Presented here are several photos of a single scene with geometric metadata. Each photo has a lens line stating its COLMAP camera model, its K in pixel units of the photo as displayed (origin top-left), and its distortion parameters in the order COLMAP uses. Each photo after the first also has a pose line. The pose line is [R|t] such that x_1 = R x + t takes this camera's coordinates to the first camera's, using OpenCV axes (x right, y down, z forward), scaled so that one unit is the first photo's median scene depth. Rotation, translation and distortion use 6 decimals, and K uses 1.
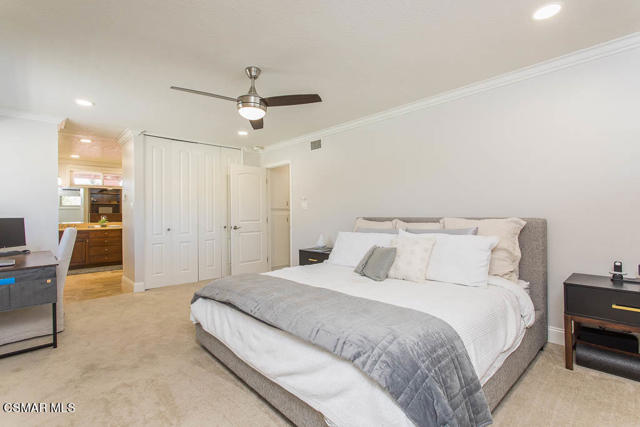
lens RADIAL K [[303.9, 0, 320.7], [0, 303.9, 214.1], [0, 0, 1]] dist [0.000852, 0.000307]
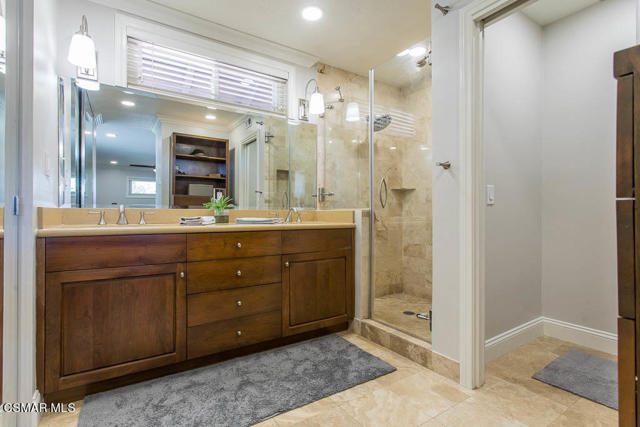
lens RADIAL K [[303.9, 0, 318.8], [0, 303.9, 214.6], [0, 0, 1]] dist [0.000852, 0.000307]
pose [[0.985410, 0.001531, -0.170191, -0.443705], [-0.001268, 0.999998, 0.001654, 0.026720], [0.170194, -0.001415, 0.985410, 0.556479]]
